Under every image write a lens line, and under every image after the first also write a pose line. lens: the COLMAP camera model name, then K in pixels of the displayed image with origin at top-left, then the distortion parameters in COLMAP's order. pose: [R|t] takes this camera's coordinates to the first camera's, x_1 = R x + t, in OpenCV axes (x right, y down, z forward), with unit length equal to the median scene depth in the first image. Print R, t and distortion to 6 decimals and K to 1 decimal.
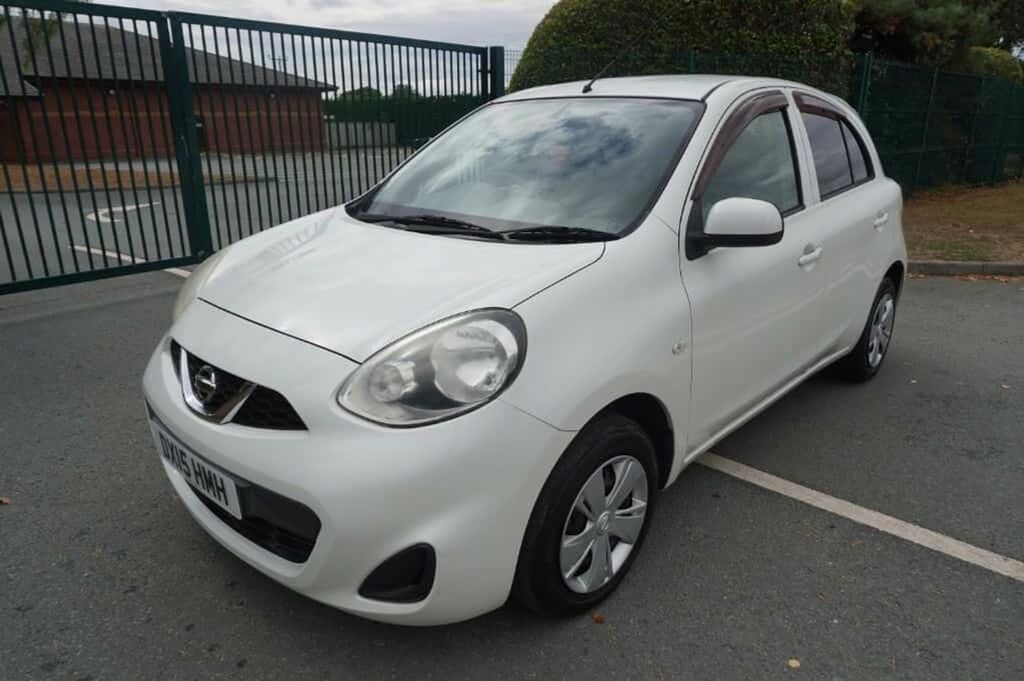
lens RADIAL K [[665.9, 0, 512.0], [0, 665.9, 340.5], [0, 0, 1]] dist [-0.026938, 0.002167]
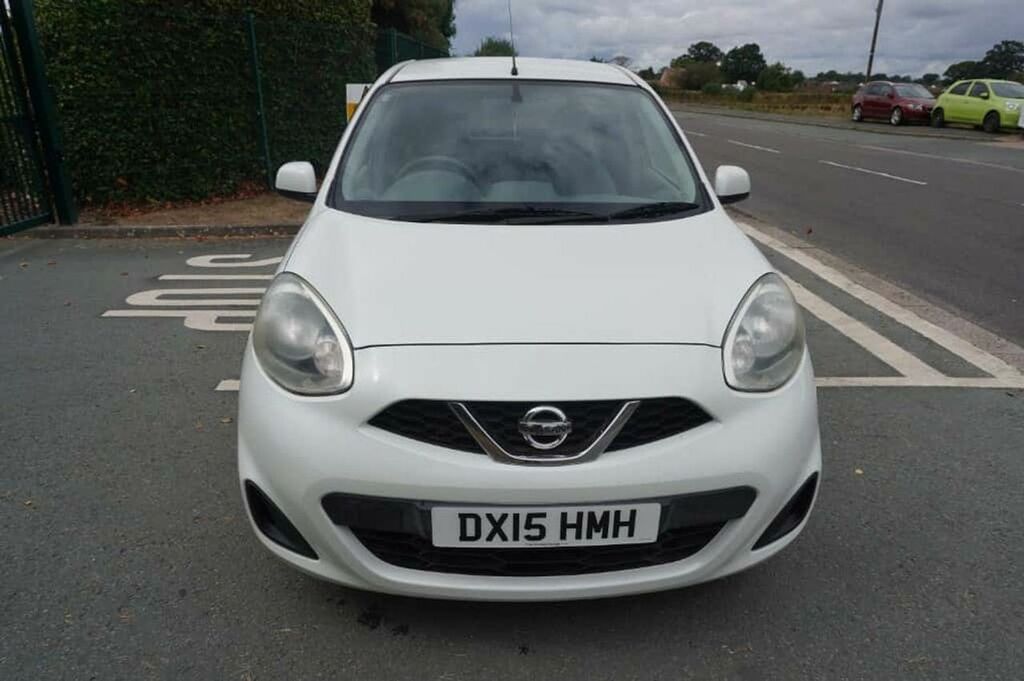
lens RADIAL K [[665.9, 0, 512.0], [0, 665.9, 340.5], [0, 0, 1]] dist [-0.026938, 0.002167]
pose [[0.710846, -0.241606, 0.660548, -0.194998], [0.207788, 0.969369, 0.130953, -0.030883], [-0.671954, 0.044166, 0.739275, 0.071449]]
